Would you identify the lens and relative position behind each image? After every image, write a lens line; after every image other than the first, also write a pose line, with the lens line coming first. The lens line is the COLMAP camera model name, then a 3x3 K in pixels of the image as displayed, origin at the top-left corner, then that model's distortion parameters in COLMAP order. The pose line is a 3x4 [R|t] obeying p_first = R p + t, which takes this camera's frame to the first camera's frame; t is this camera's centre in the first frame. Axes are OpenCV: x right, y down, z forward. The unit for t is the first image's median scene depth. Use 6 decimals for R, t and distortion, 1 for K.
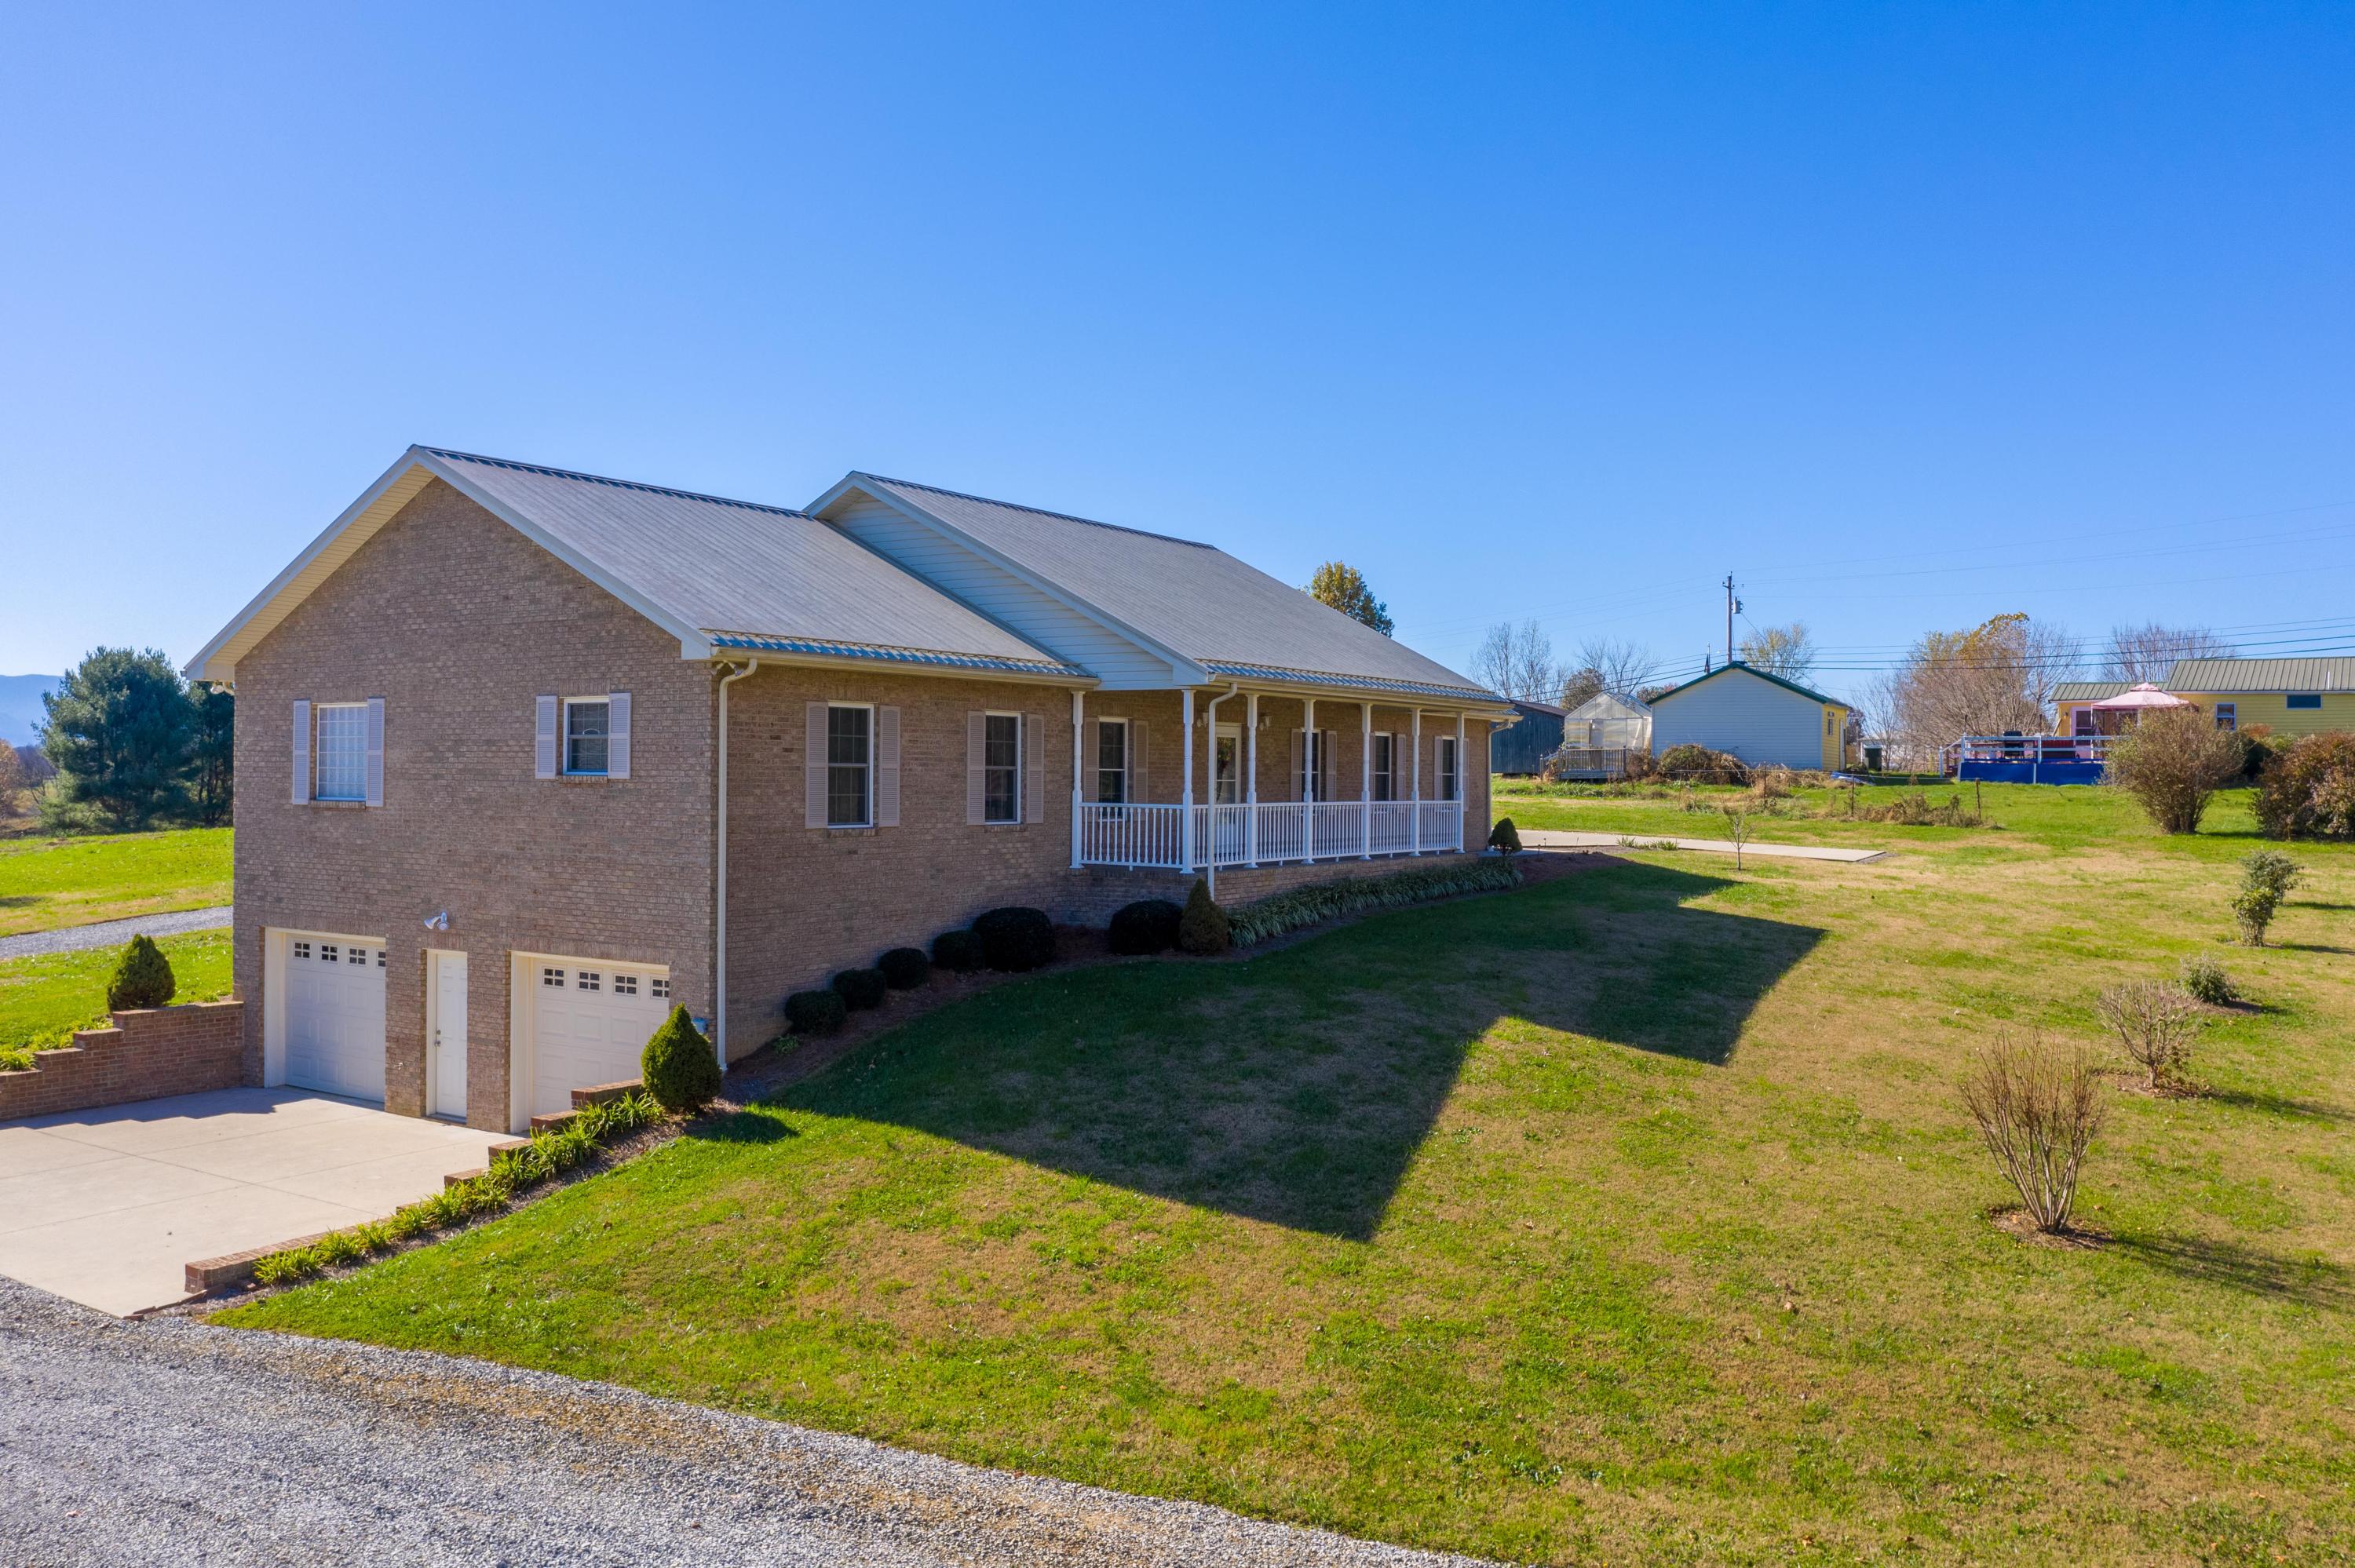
lens RADIAL K [[1848.2, 0, 1177.8], [0, 1848.2, 784.2], [0, 0, 1]] dist [-0.054186, 0.003028]
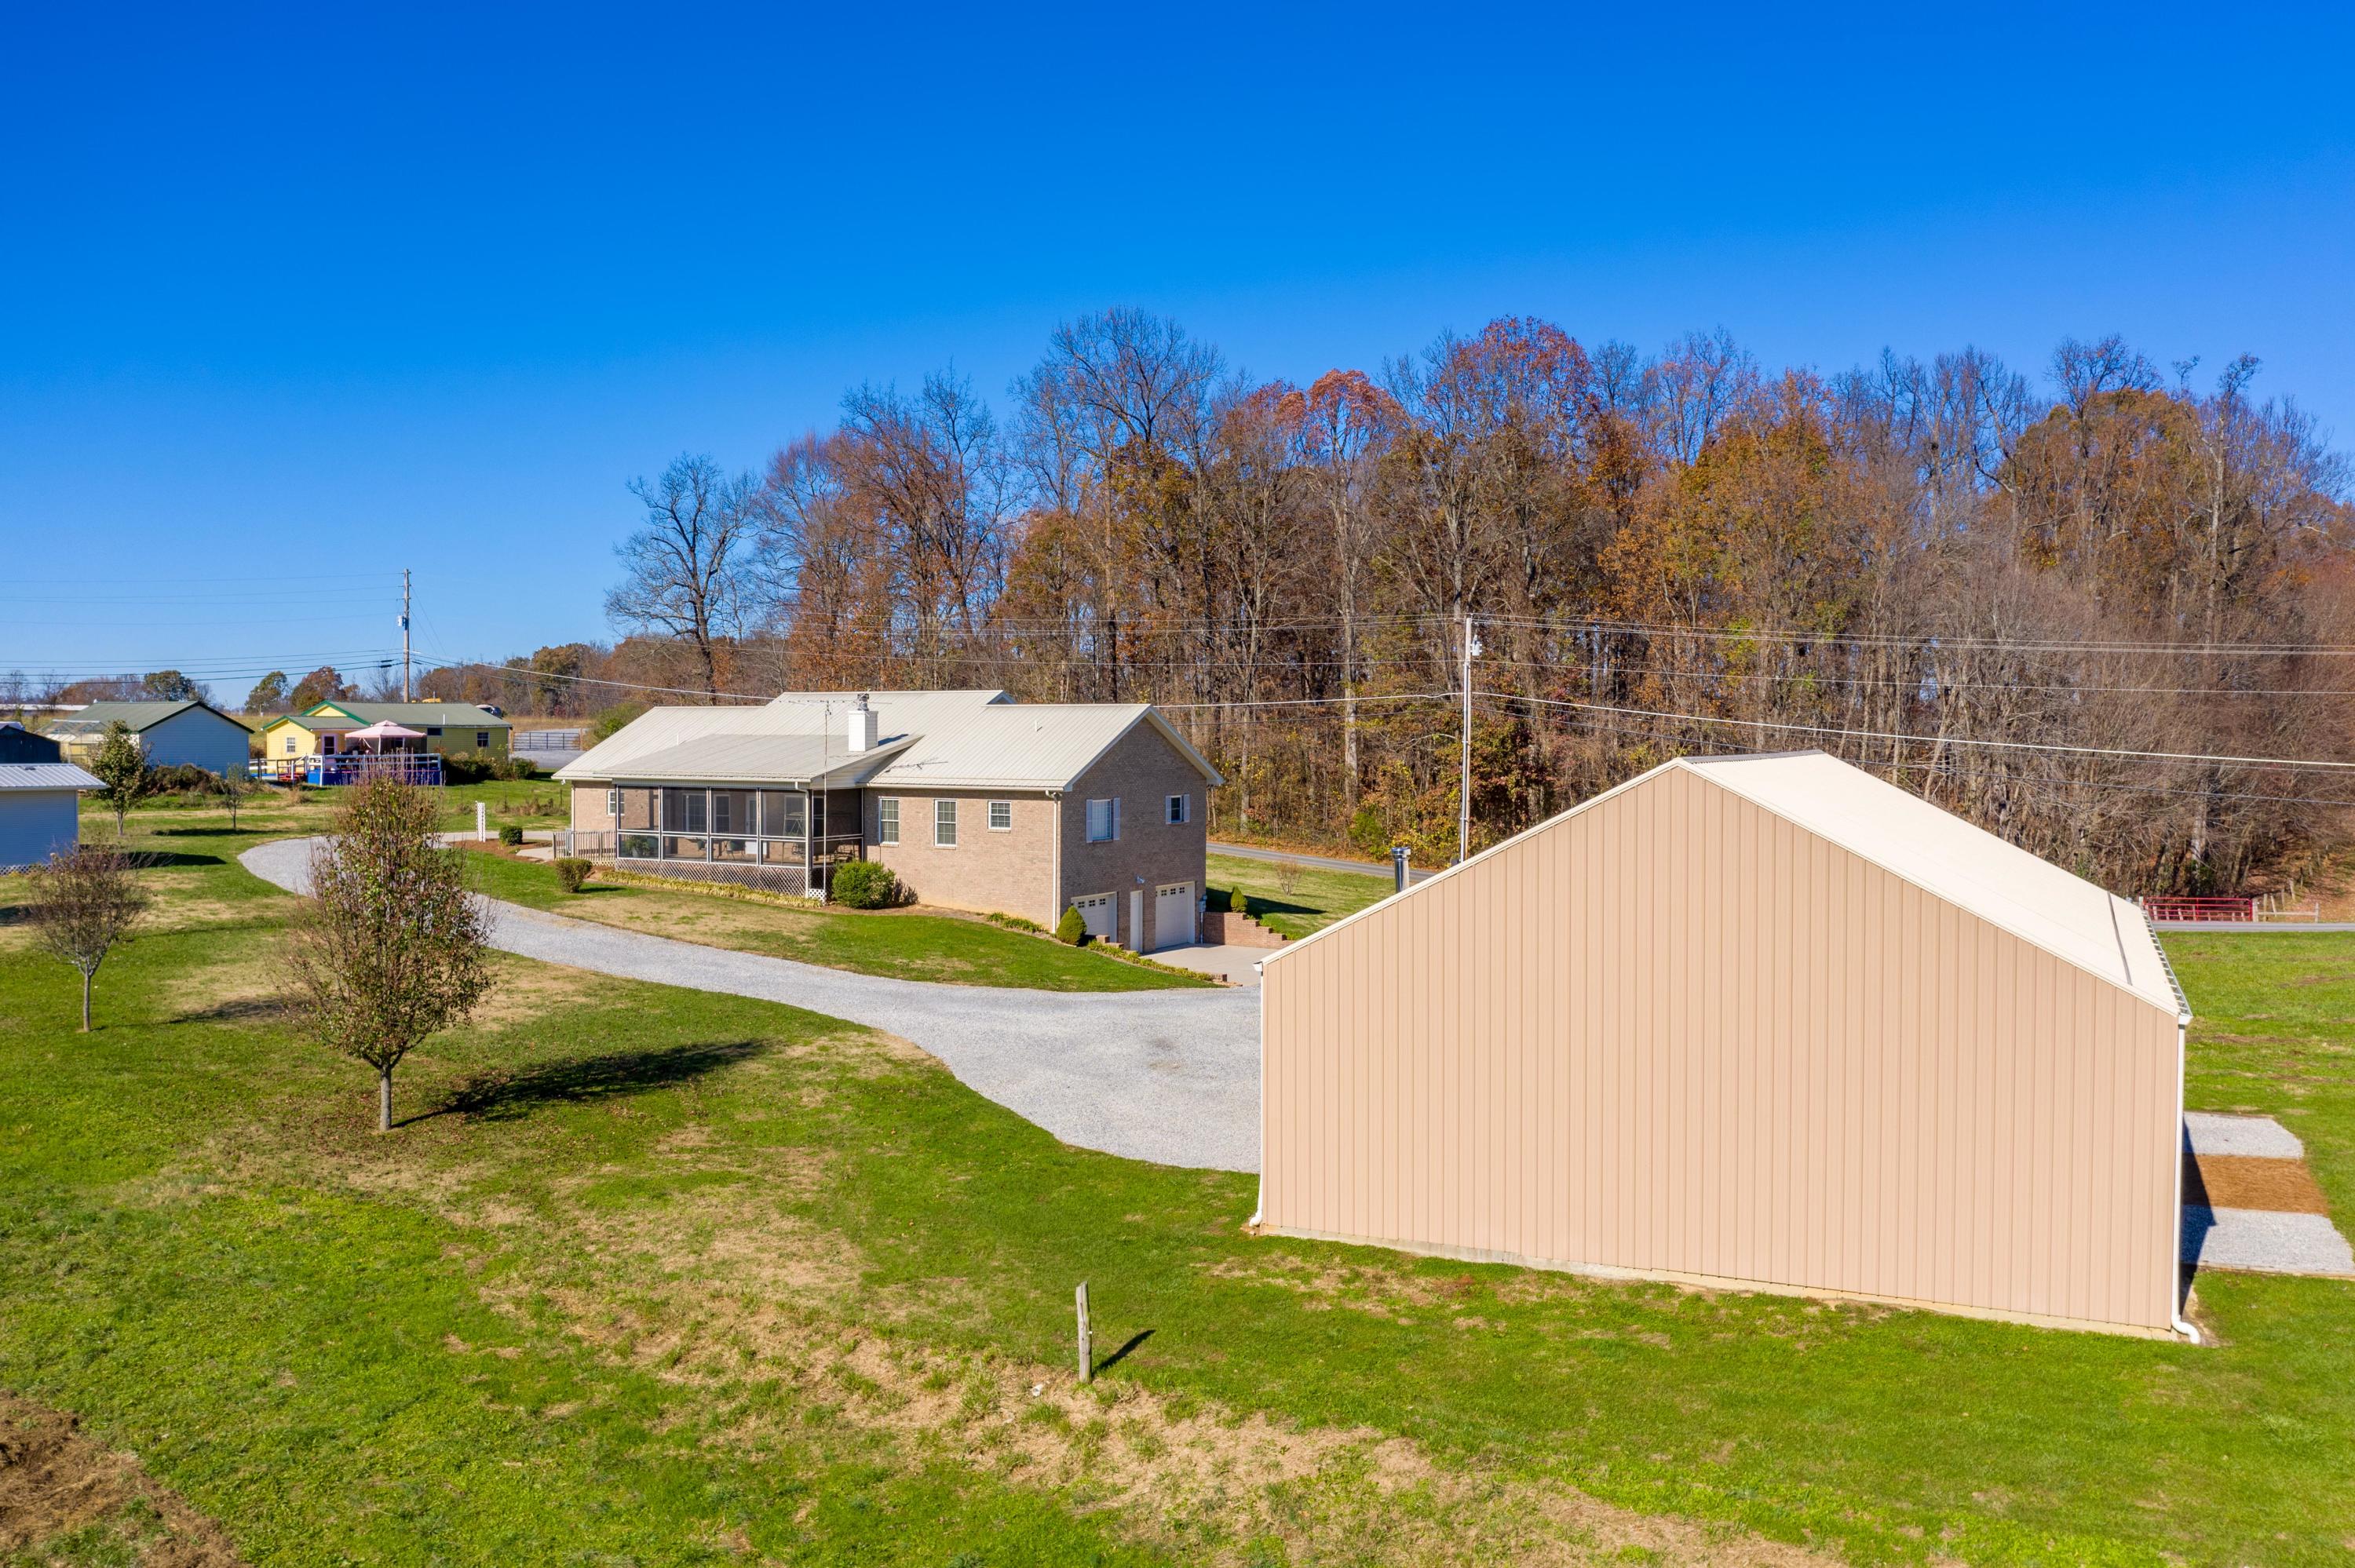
lens RADIAL K [[1860.6, 0, 1166.4], [0, 1860.6, 766.1], [0, 0, 1]] dist [-0.038972, 0.002282]
pose [[-0.034047, -0.027383, 0.999045, -2.838892], [0.001475, 0.999622, 0.027450, -0.151644], [-0.999419, 0.002408, -0.033994, 0.957339]]
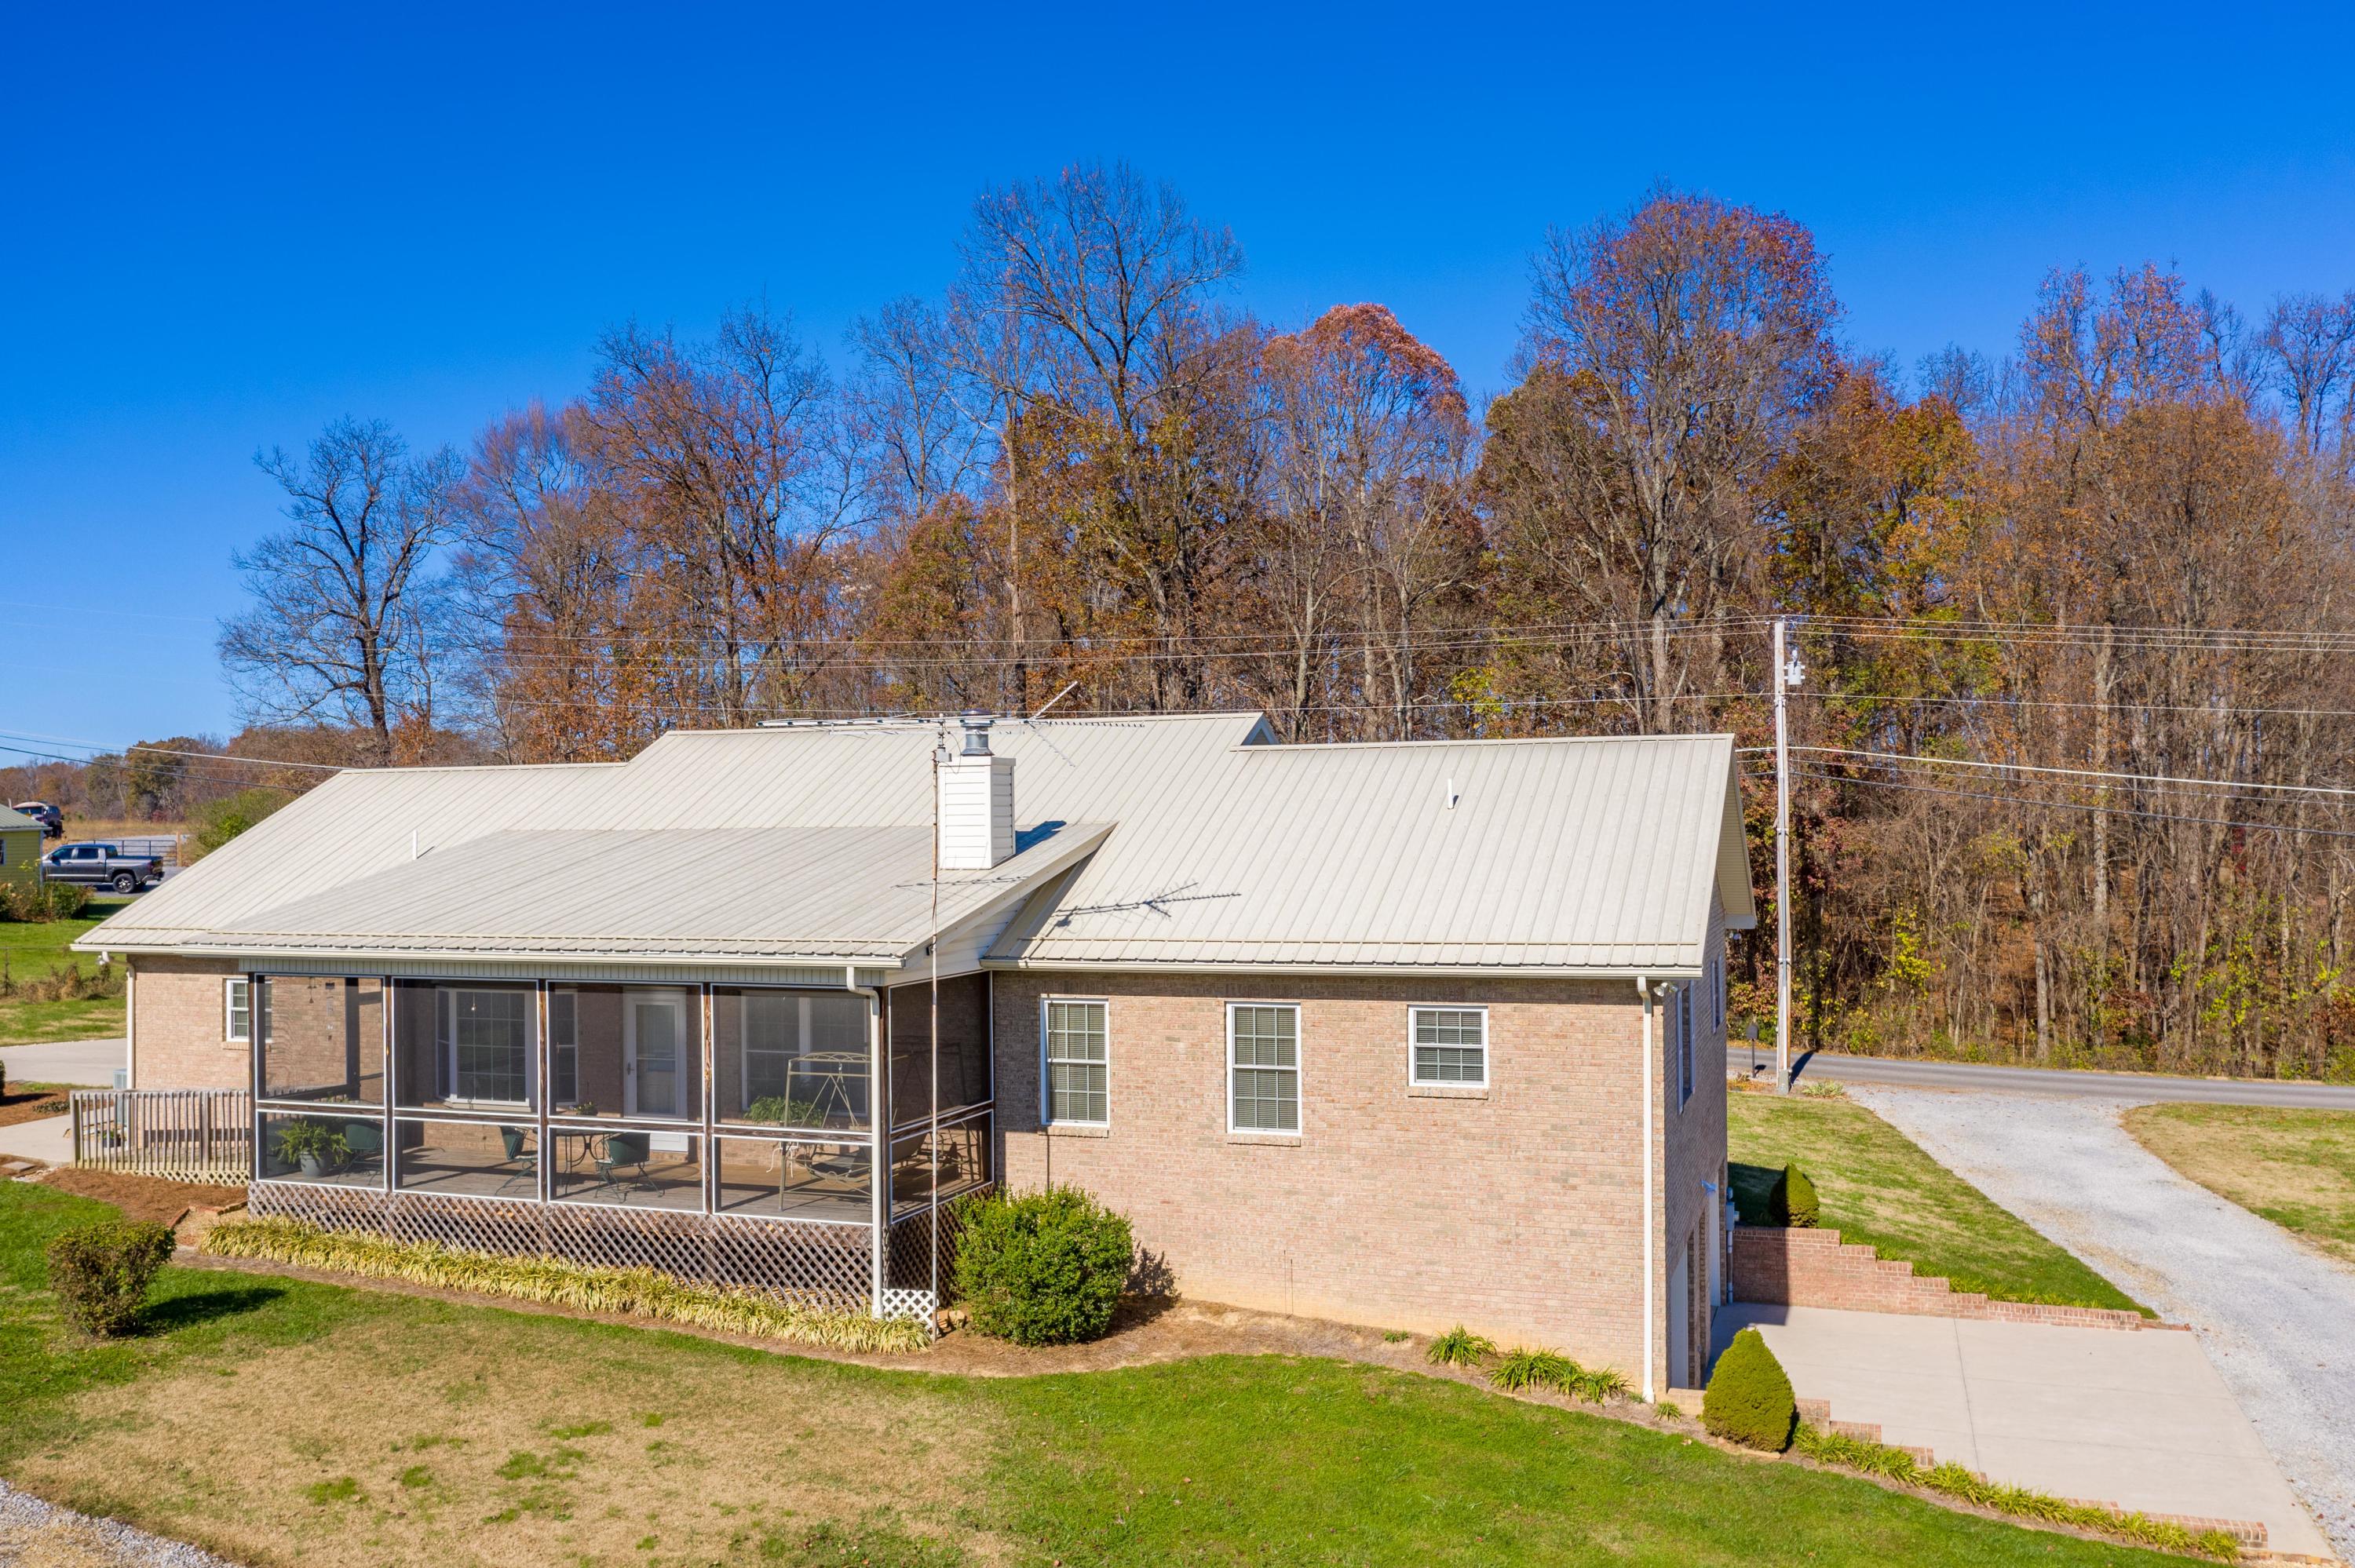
lens RADIAL K [[1893.6, 0, 1213.2], [0, 1893.6, 787.2], [0, 0, 1]] dist [-0.040172, 0.005470]
pose [[-0.226553, 0.015615, 0.973874, -1.261552], [0.013776, 0.999823, -0.012827, -0.129866], [-0.973901, 0.010510, -0.226728, 1.377013]]
